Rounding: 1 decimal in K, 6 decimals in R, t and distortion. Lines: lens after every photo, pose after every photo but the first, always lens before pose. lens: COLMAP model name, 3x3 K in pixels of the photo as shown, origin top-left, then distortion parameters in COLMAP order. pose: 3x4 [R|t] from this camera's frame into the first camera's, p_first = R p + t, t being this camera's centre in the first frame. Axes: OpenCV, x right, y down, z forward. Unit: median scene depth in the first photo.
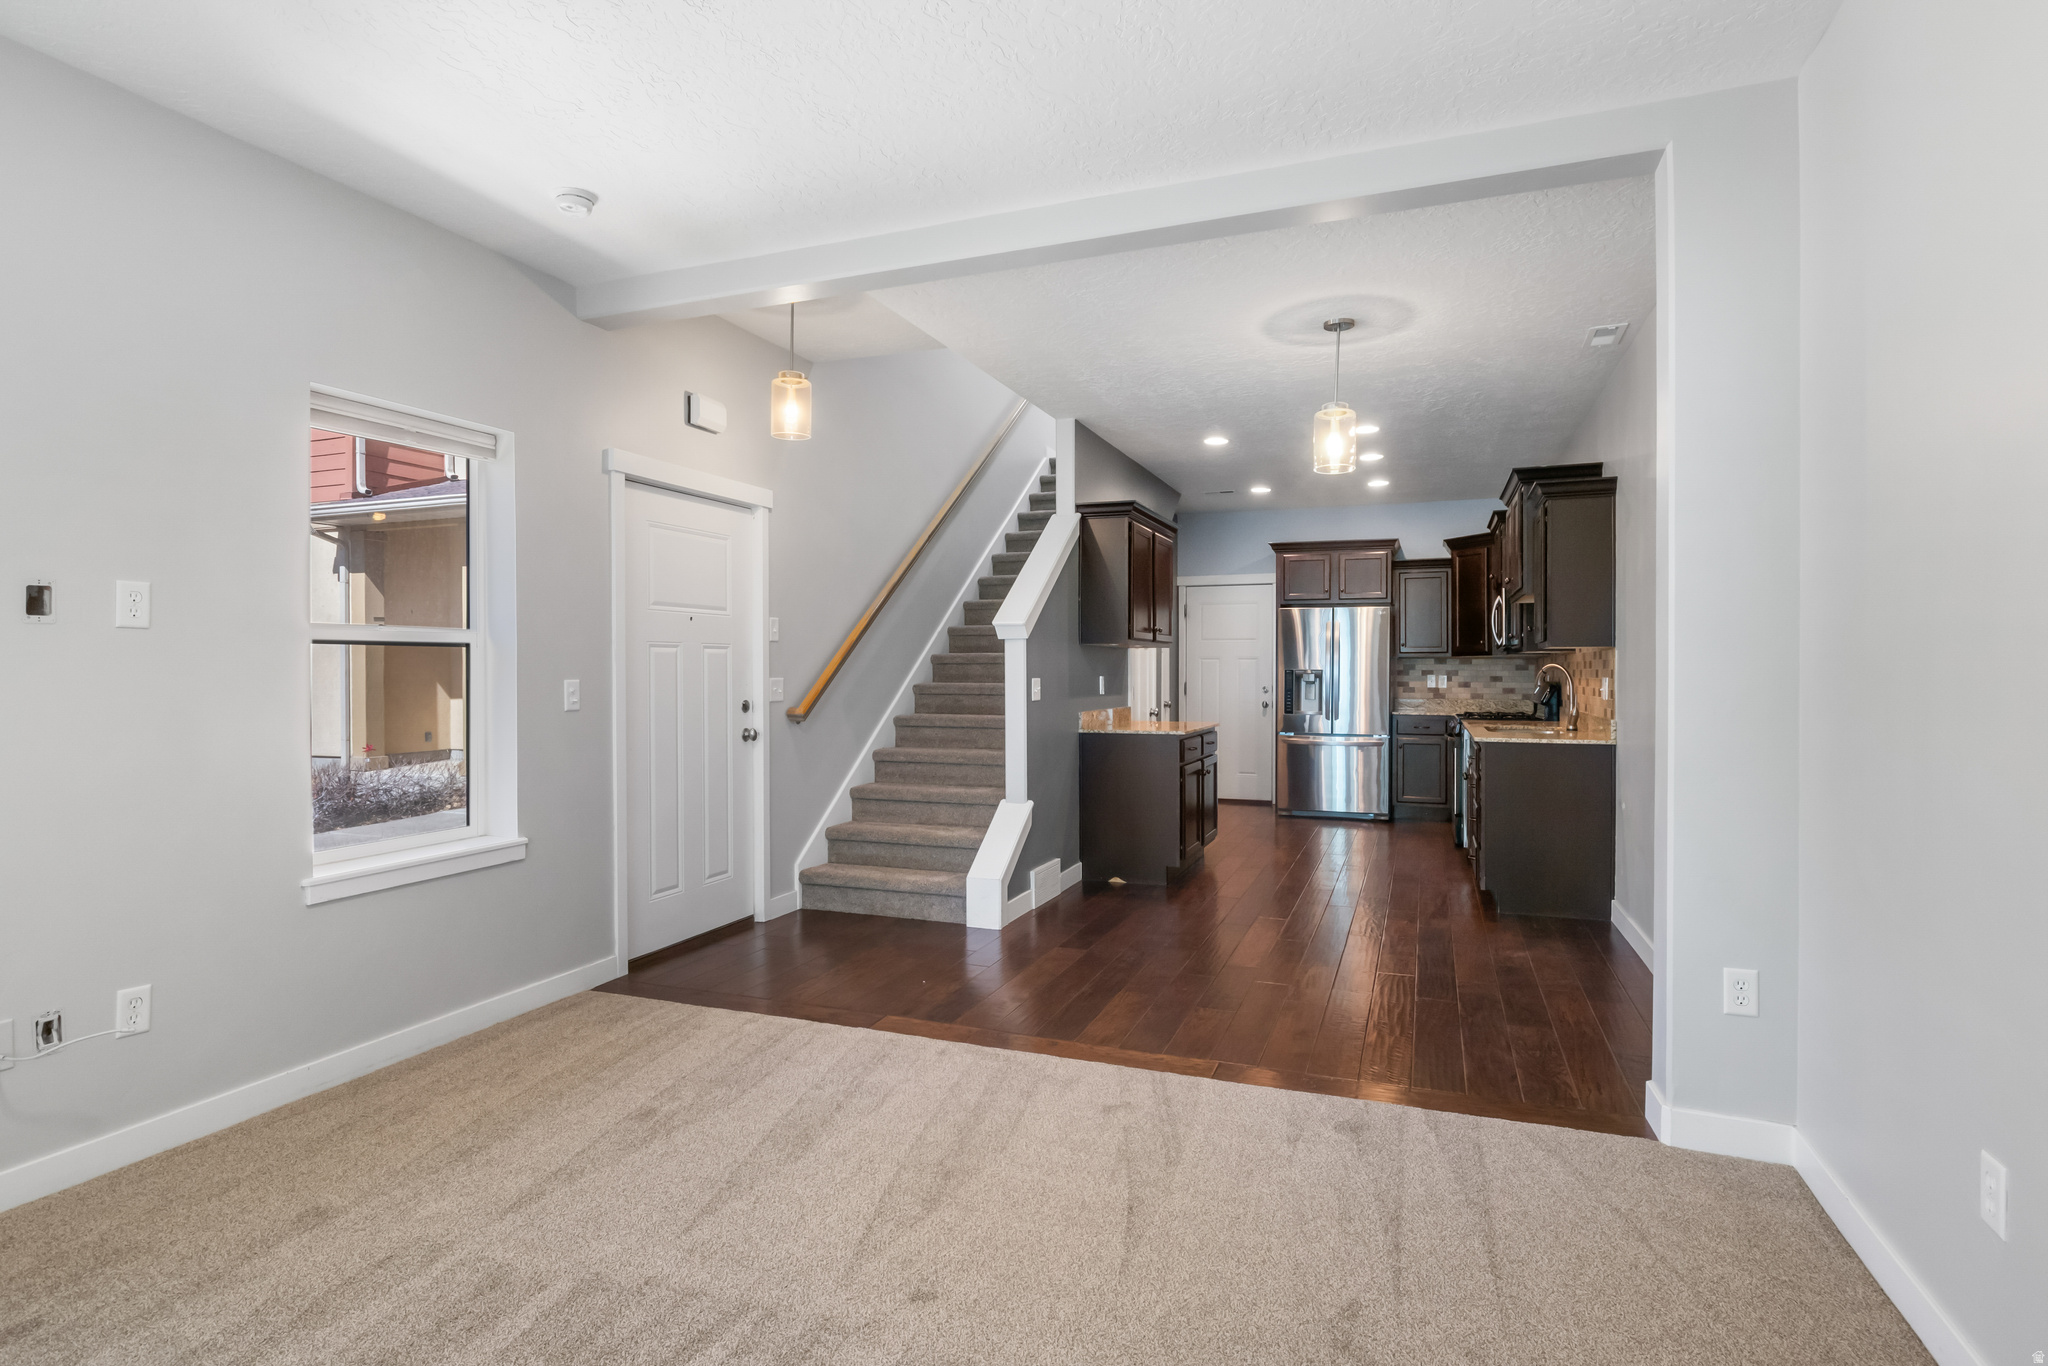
lens RADIAL K [[1028.0, 0, 1032.9], [0, 1028.0, 671.4], [0, 0, 1]] dist [-0.005874, 0.000069]
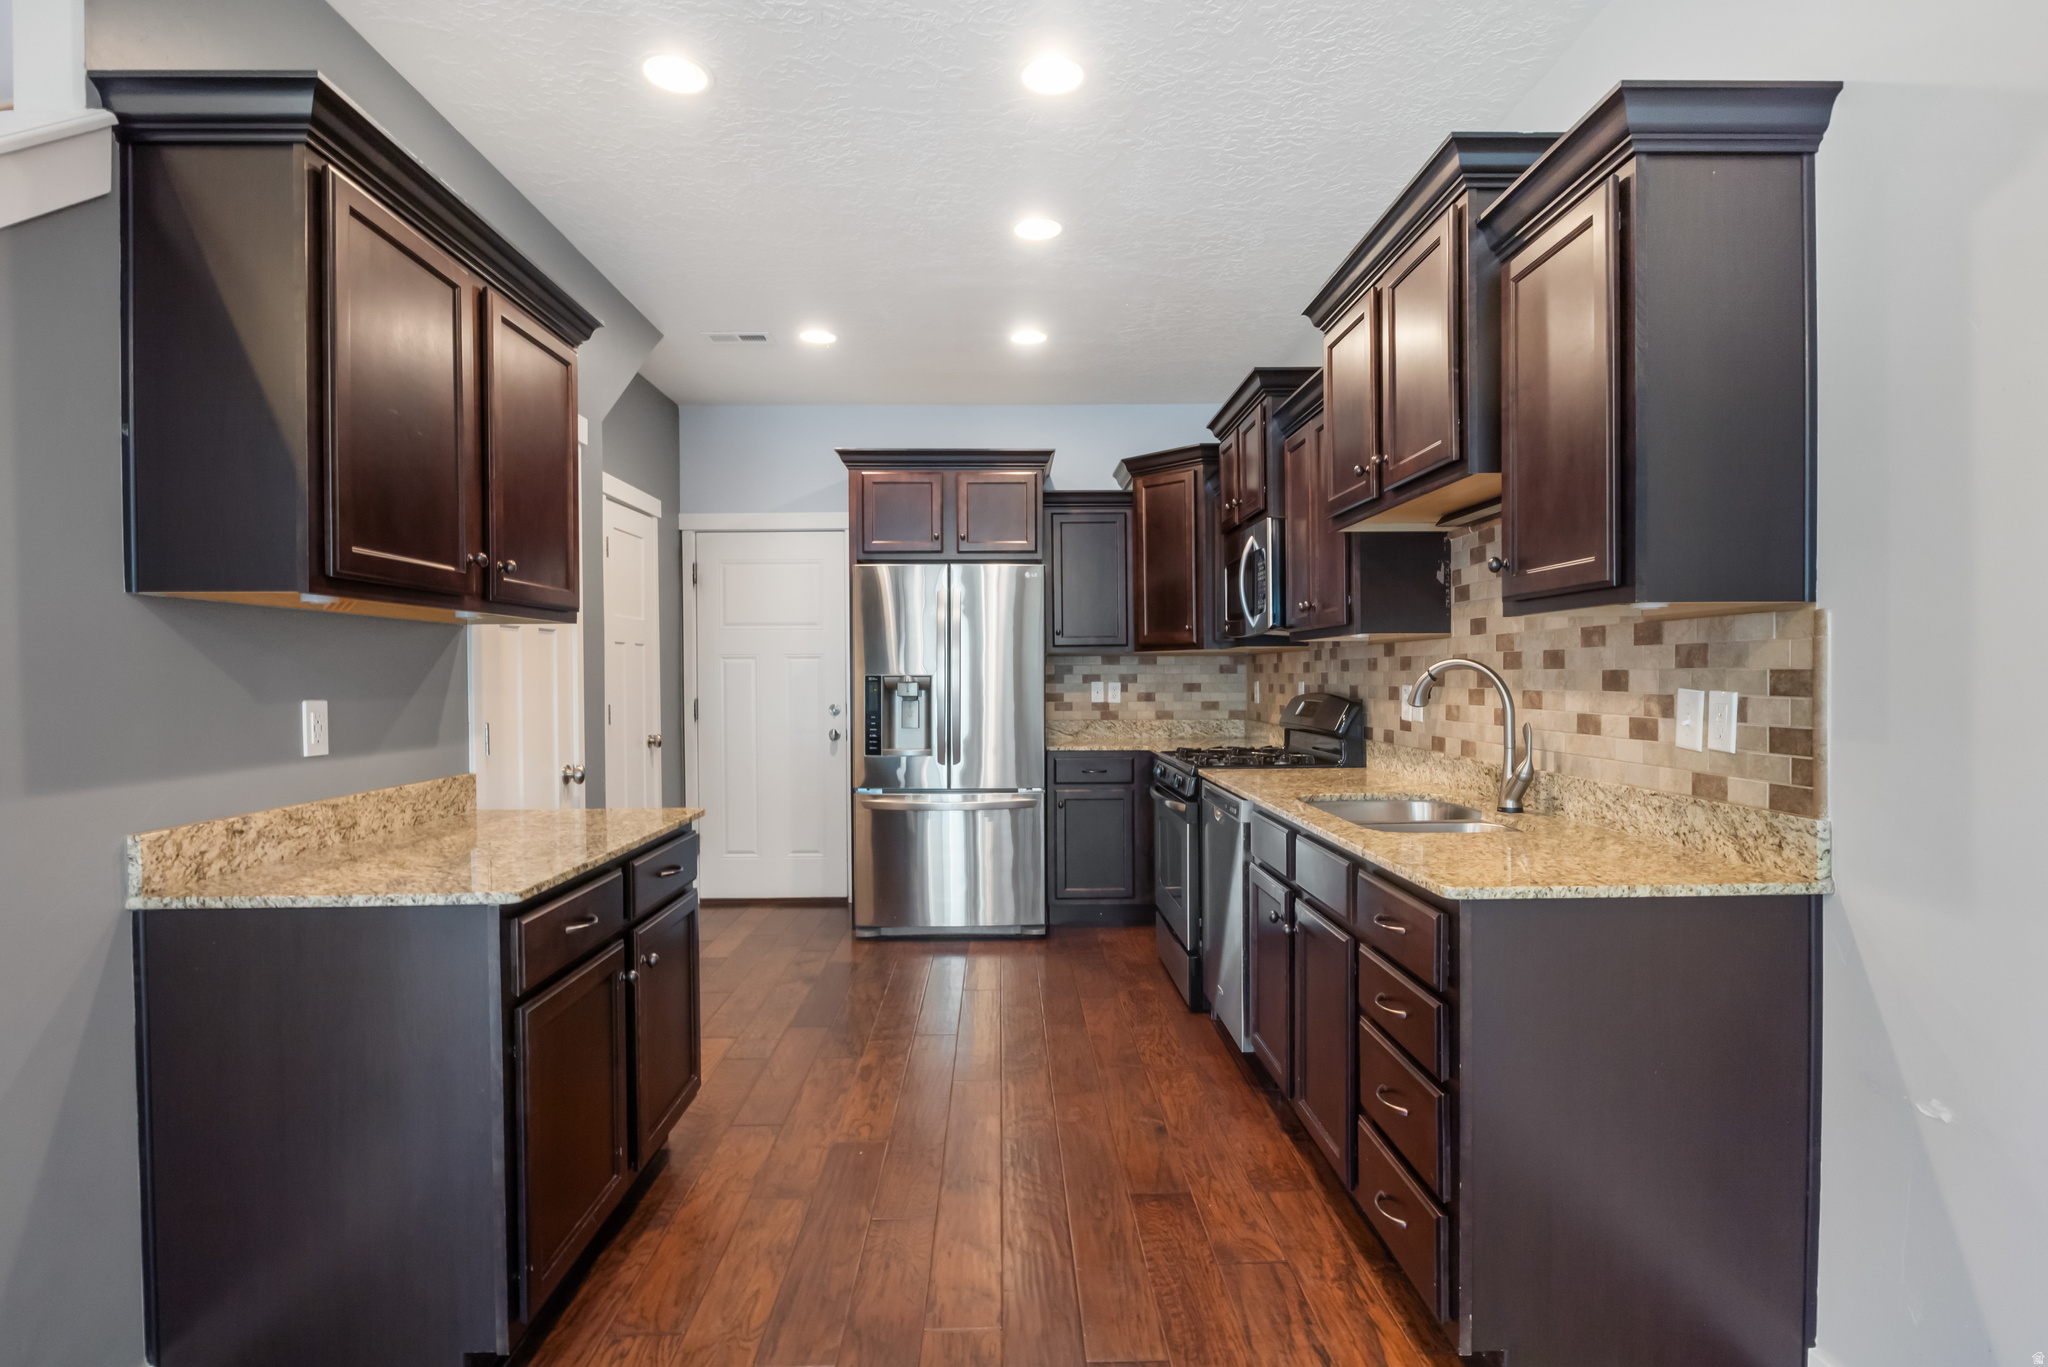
lens RADIAL K [[1028.0, 0, 1025.1], [0, 1028.0, 681.1], [0, 0, 1]] dist [-0.005874, 0.000069]
pose [[0.924957, -0.010077, 0.379937, 0.114222], [0.008148, 0.999944, 0.006685, -0.001597], [-0.379984, -0.003088, 0.924988, 0.453992]]
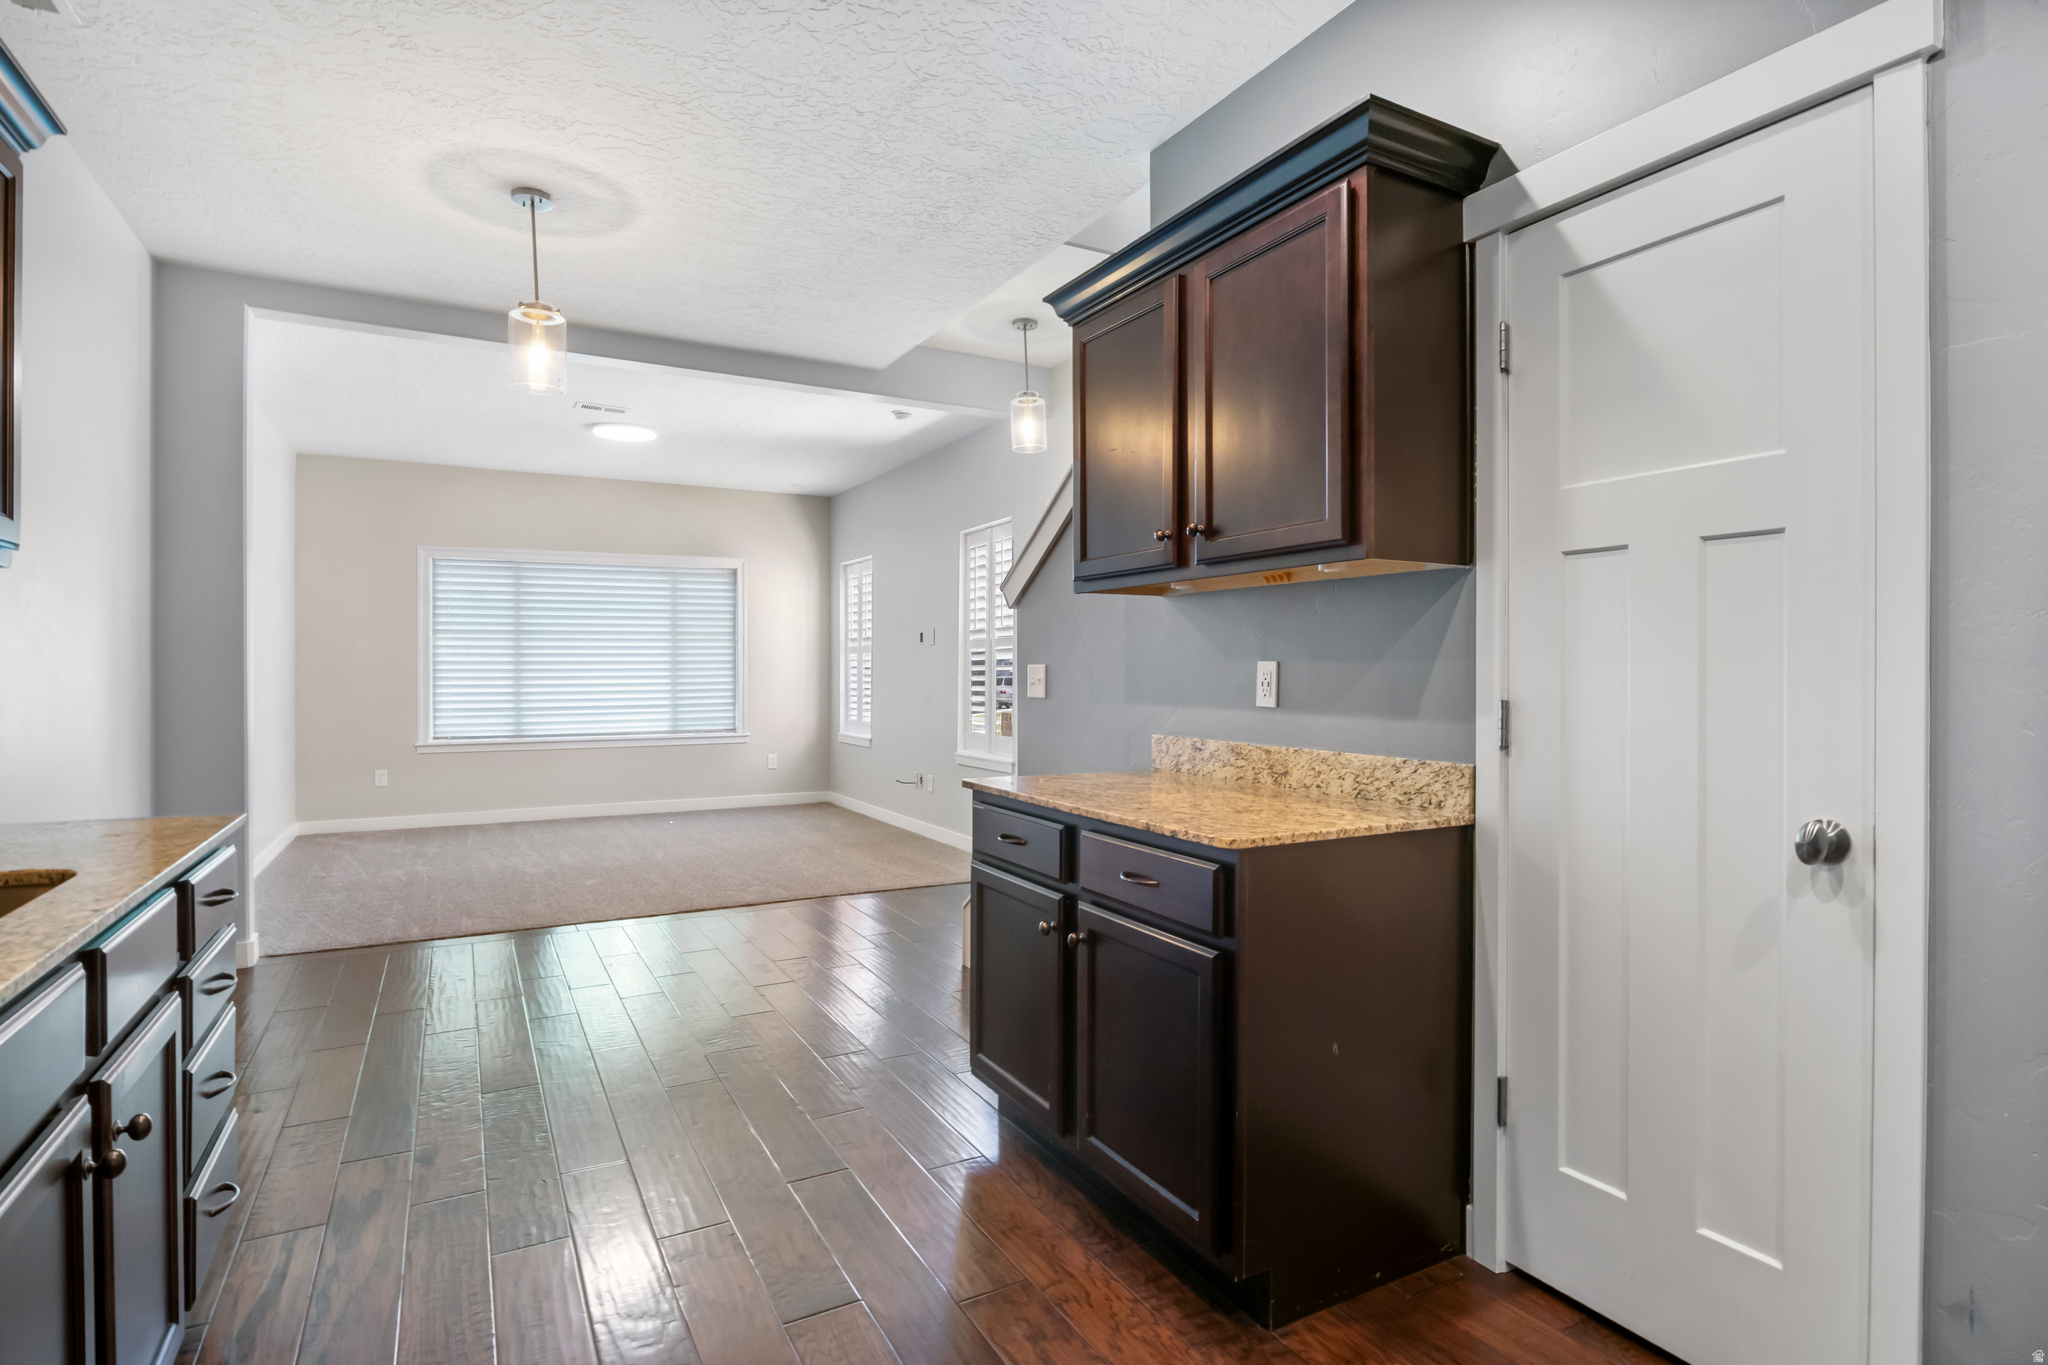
lens RADIAL K [[1028.0, 0, 1048.9], [0, 1028.0, 649.5], [0, 0, 1]] dist [-0.005874, 0.000069]
pose [[-0.627126, -0.012905, -0.778811, 0.325039], [0.000745, 0.999852, -0.017168, 0.004765], [0.778917, -0.011347, -0.627024, 0.887406]]
